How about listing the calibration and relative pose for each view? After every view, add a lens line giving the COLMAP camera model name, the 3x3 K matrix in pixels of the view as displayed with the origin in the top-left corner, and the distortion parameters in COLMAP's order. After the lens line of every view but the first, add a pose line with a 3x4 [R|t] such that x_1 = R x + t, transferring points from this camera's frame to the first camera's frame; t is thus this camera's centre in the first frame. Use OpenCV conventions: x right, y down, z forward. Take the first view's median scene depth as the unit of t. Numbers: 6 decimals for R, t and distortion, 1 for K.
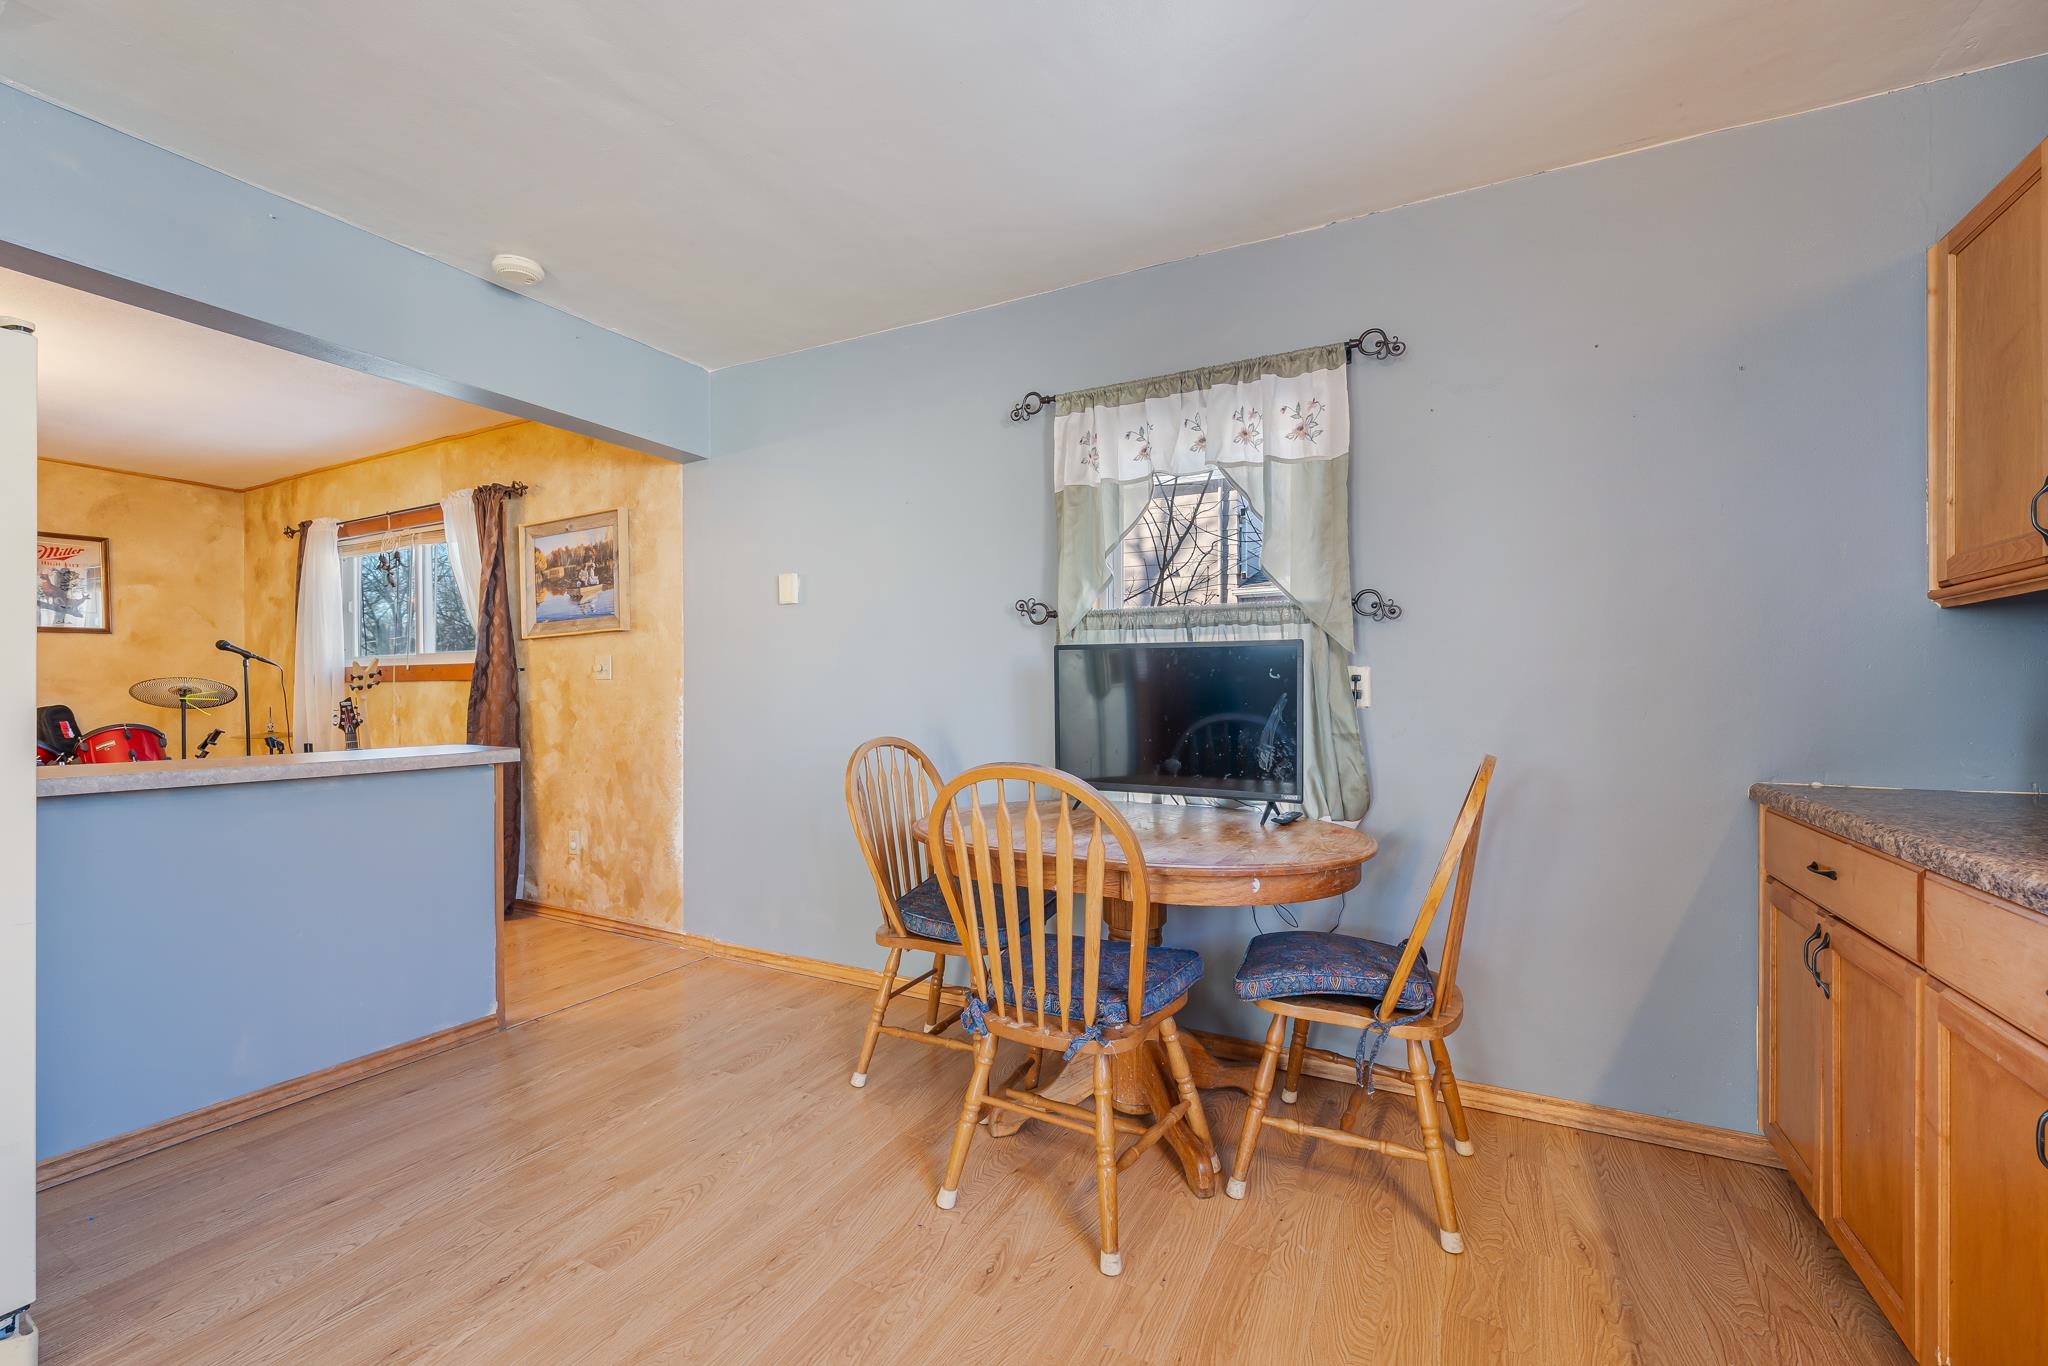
lens RADIAL K [[848.1, 0, 1025.2], [0, 848.1, 696.1], [0, 0, 1]] dist [-0.000585, -0.000360]
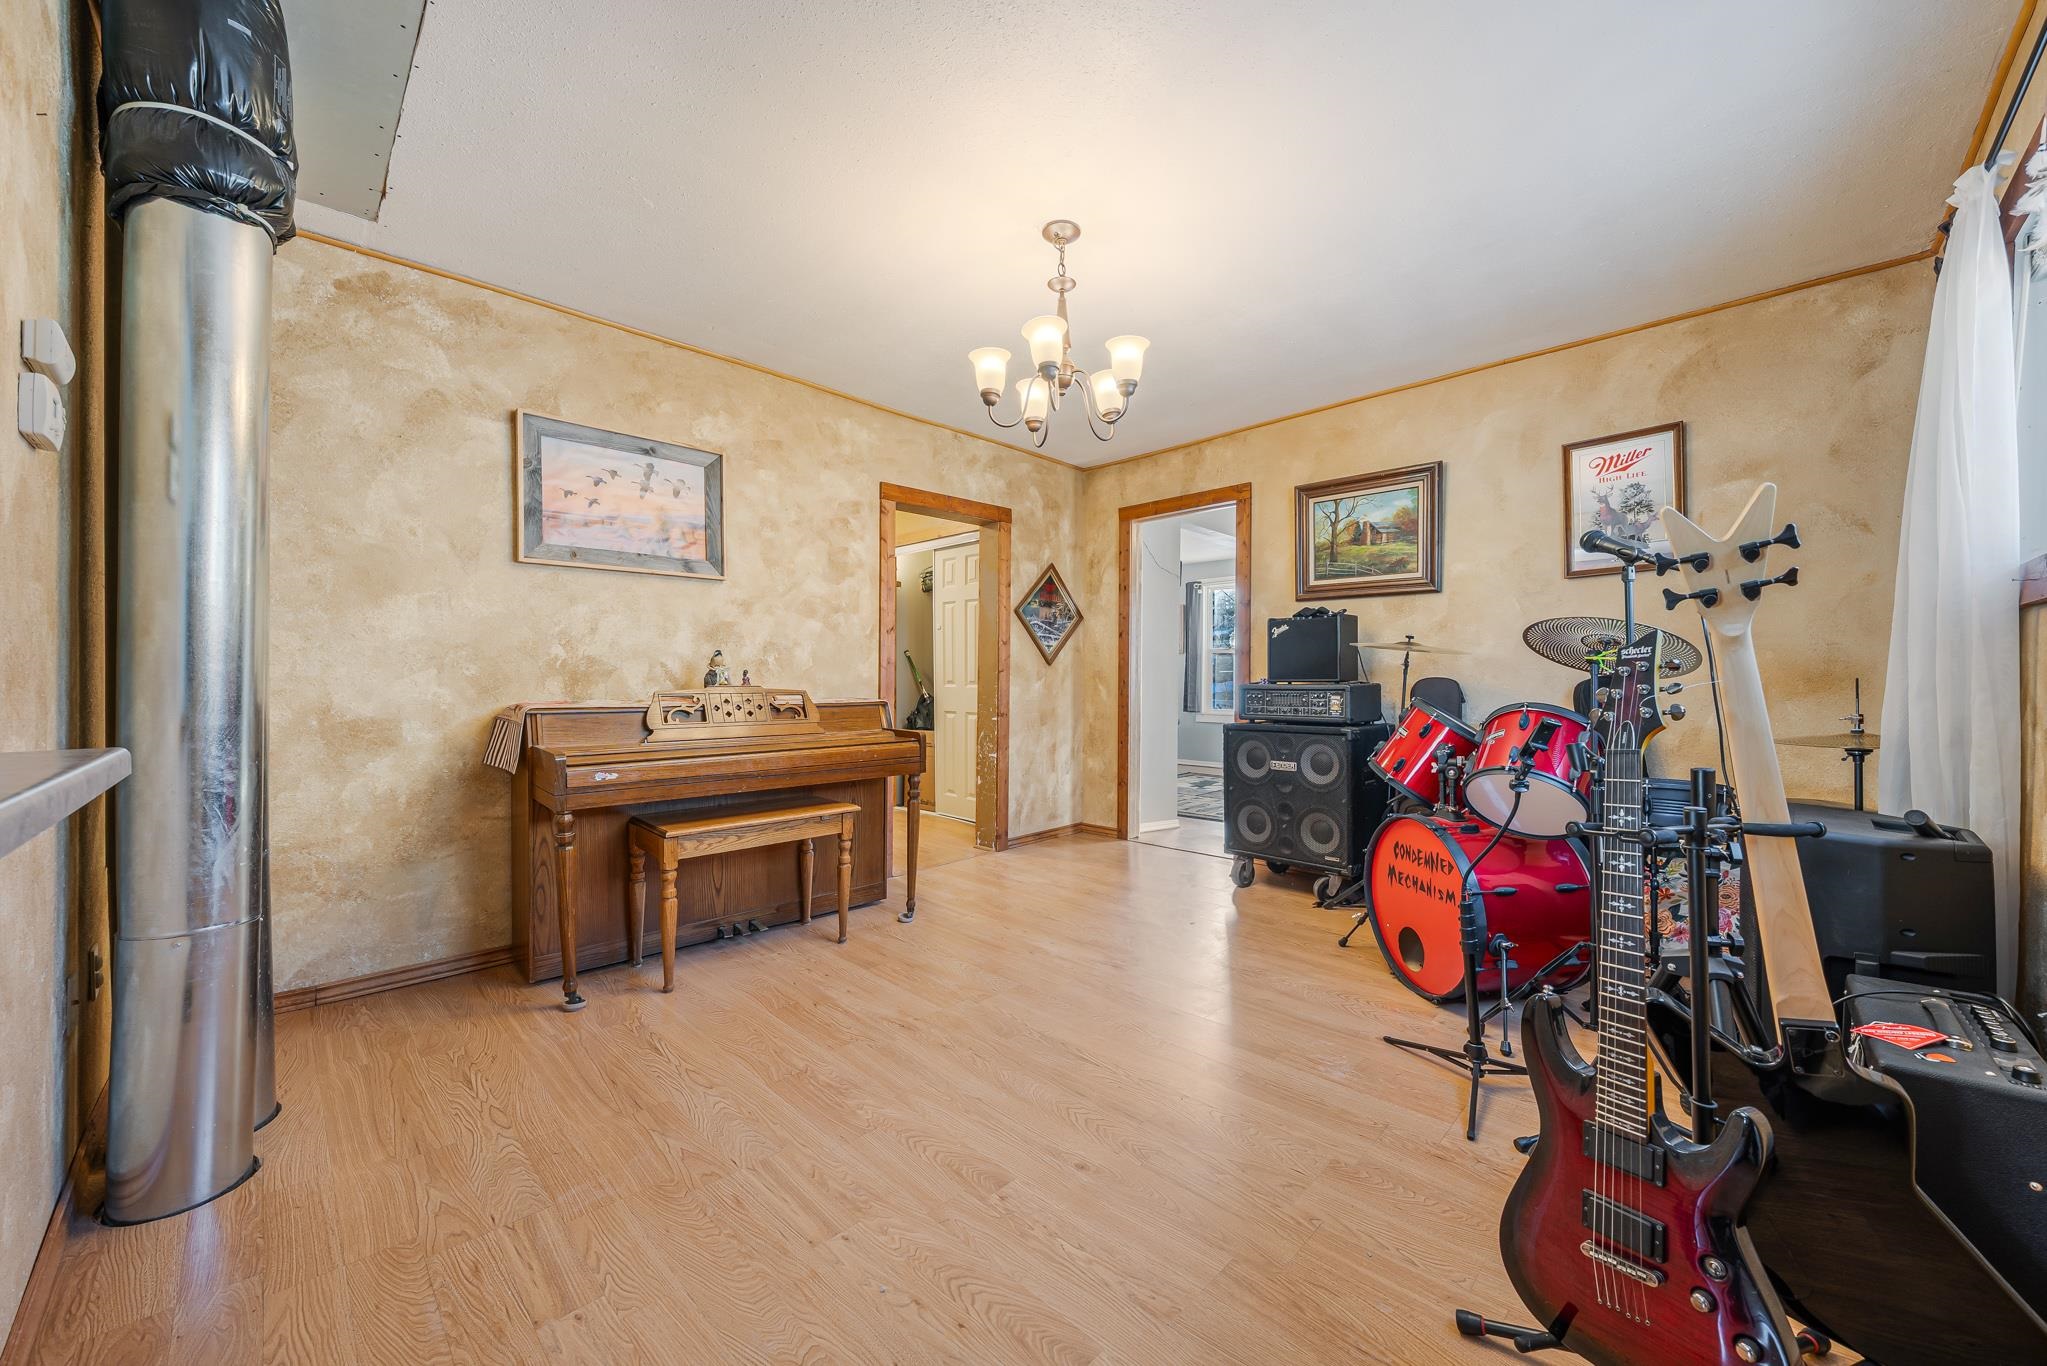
lens RADIAL K [[780.0, 0, 1022.6], [0, 780.0, 682.8], [0, 0, 1]] dist [0.002859, -0.000215]
pose [[-0.273177, -0.003669, -0.961957, -0.371306], [-0.001306, 0.999993, -0.003443, 0.016261], [0.961963, 0.000316, -0.273180, 0.678133]]
